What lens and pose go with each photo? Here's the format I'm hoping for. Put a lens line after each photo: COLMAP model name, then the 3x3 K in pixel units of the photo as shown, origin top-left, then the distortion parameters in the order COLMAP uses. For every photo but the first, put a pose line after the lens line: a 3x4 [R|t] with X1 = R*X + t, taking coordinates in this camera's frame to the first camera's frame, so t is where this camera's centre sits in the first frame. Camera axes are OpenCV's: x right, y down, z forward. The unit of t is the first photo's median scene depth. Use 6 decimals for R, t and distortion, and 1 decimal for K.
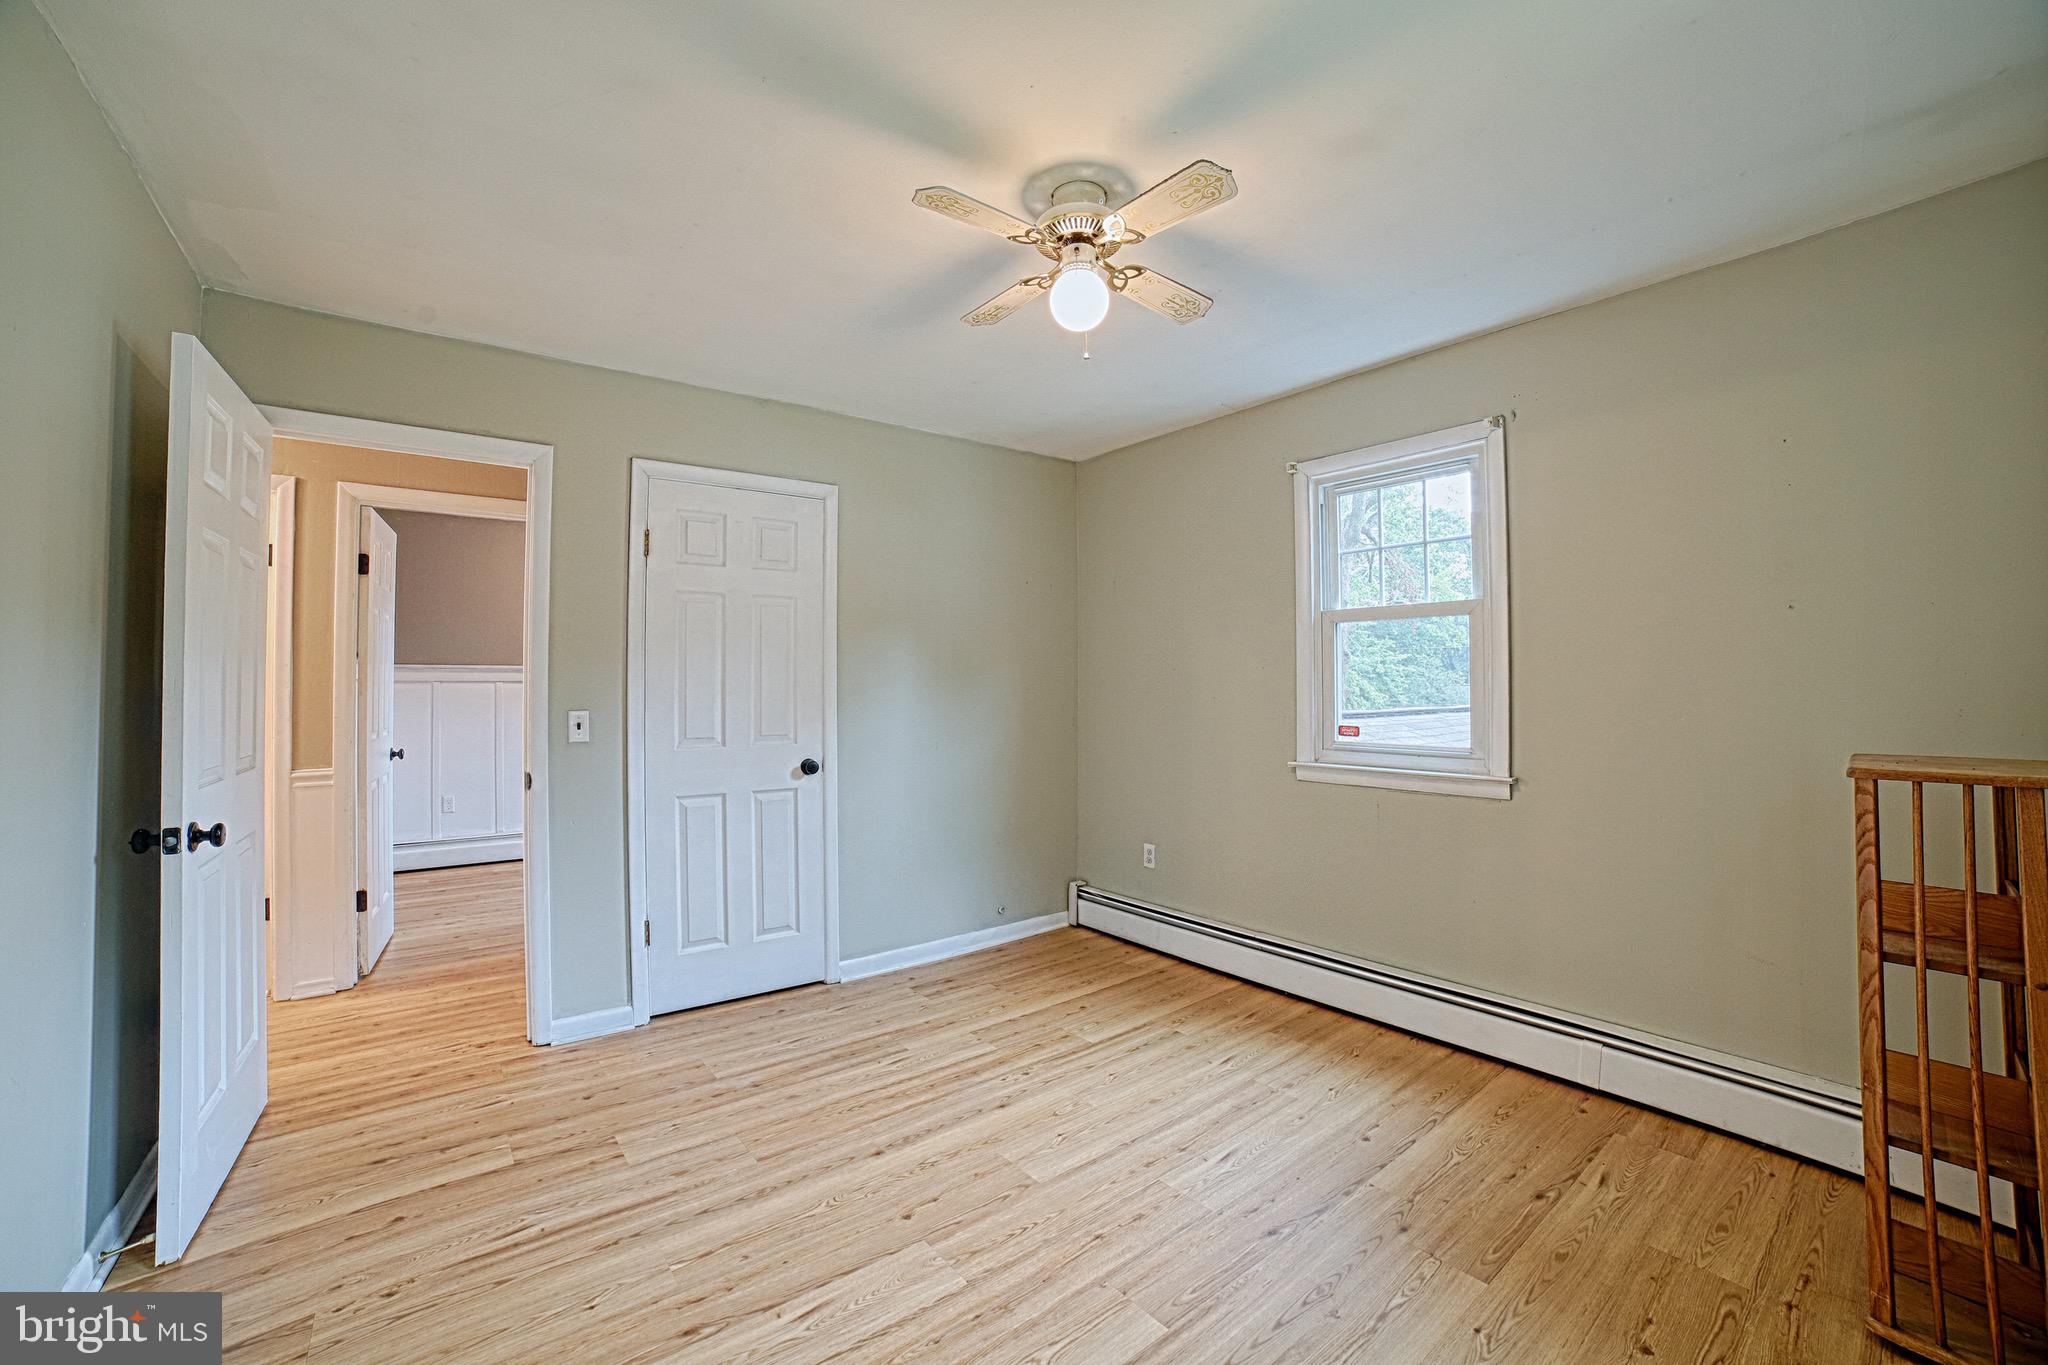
lens RADIAL K [[821.7, 0, 1022.5], [0, 821.7, 666.8], [0, 0, 1]] dist [-0.106494, 0.033866]
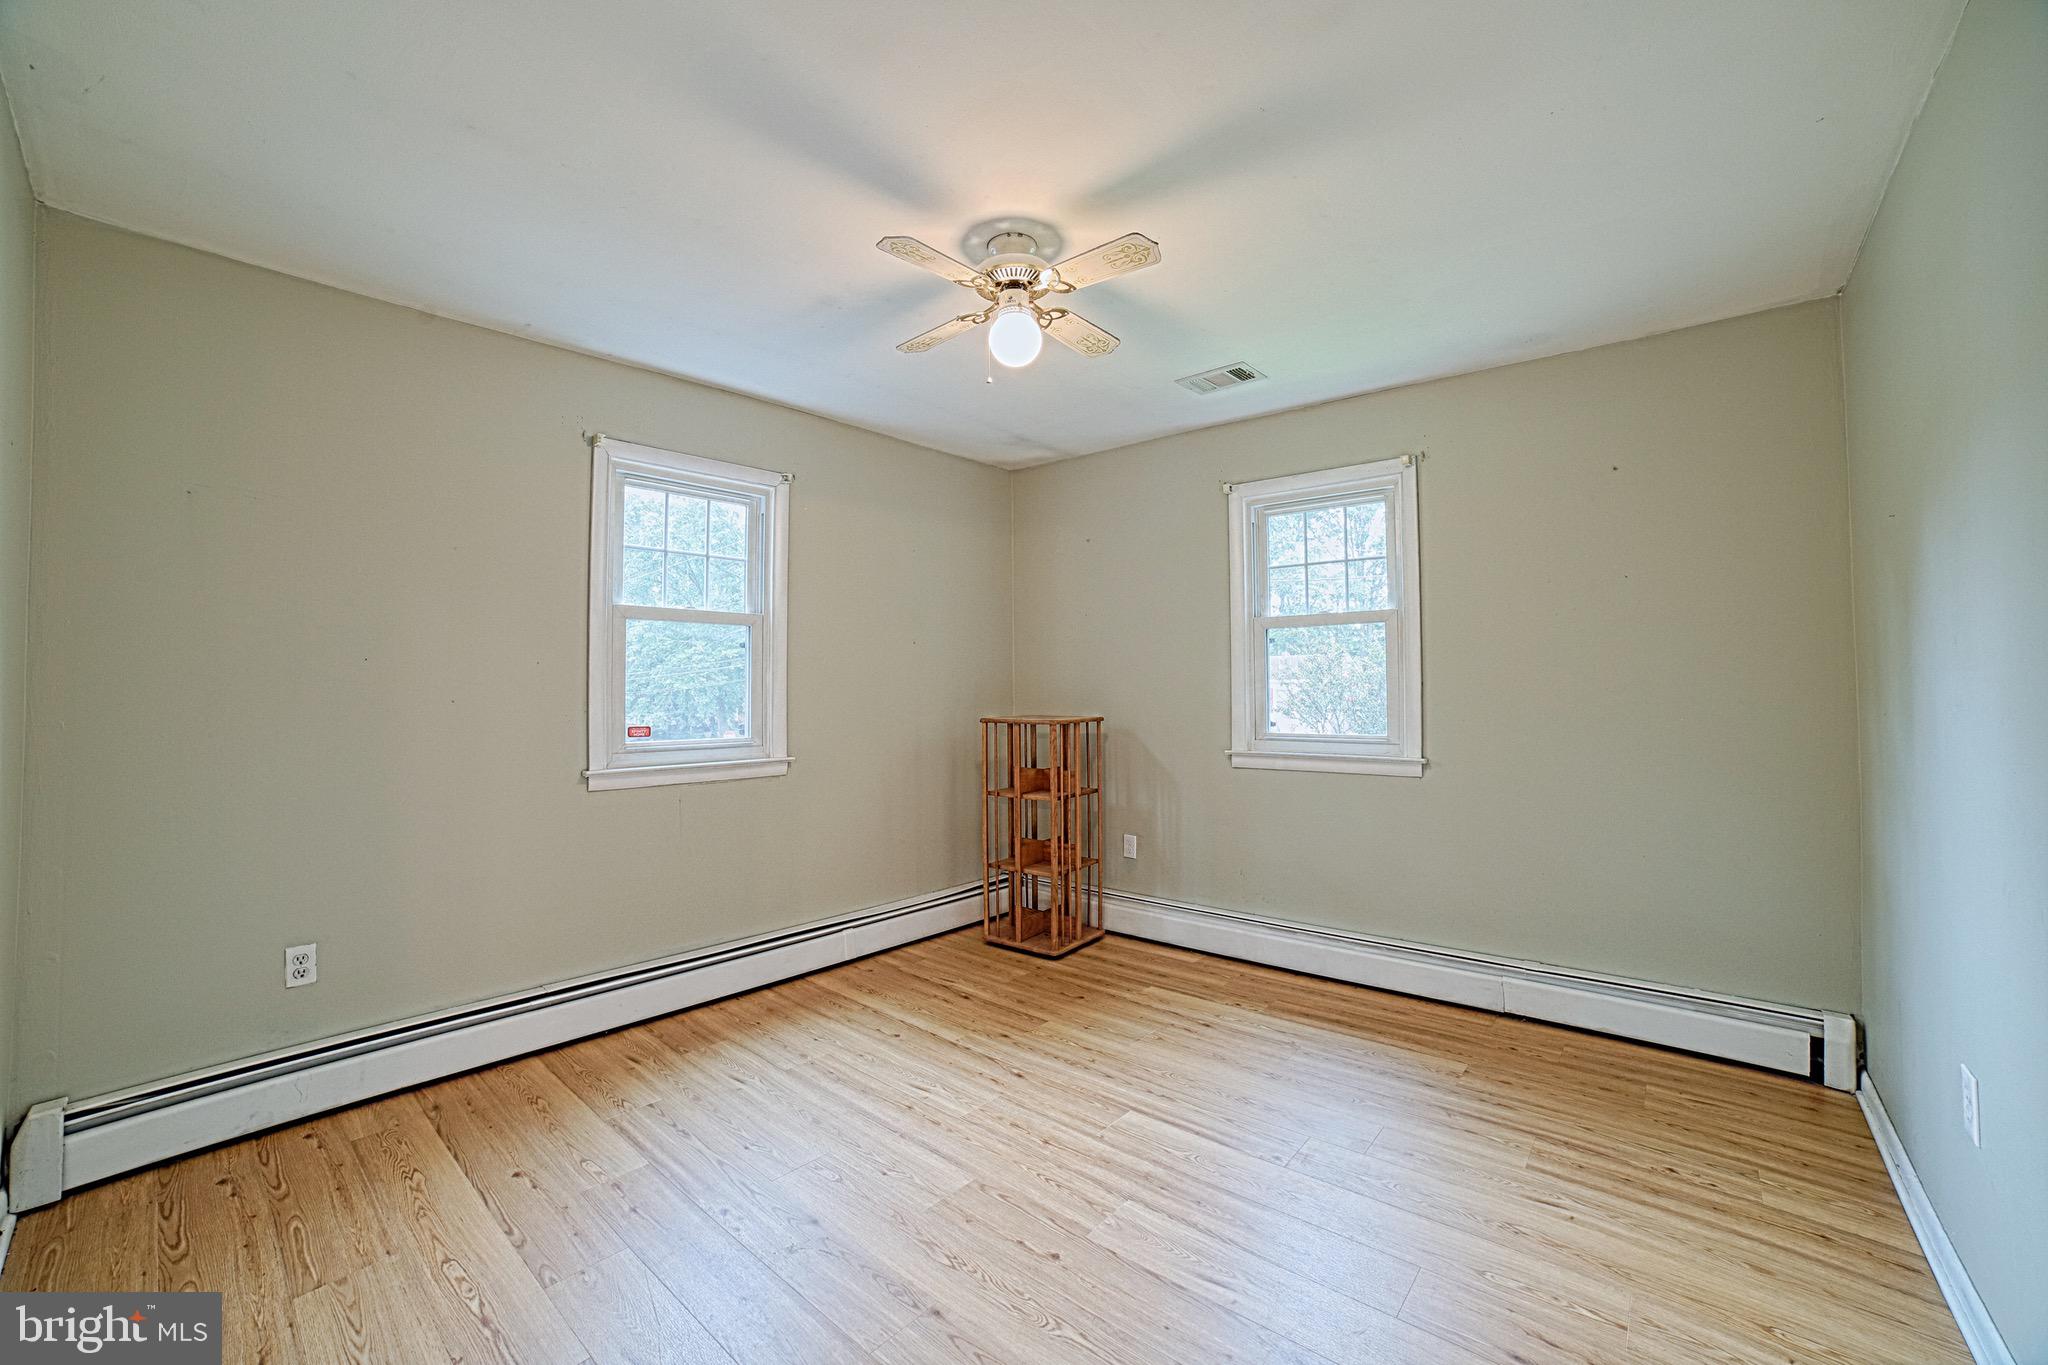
lens RADIAL K [[821.7, 0, 1022.5], [0, 821.7, 666.8], [0, 0, 1]] dist [-0.106494, 0.033866]
pose [[-0.192782, 0.024577, 0.980934, -0.822563], [-0.019857, 0.999384, -0.028942, 0.025416], [-0.981041, -0.025058, -0.192175, 0.954641]]
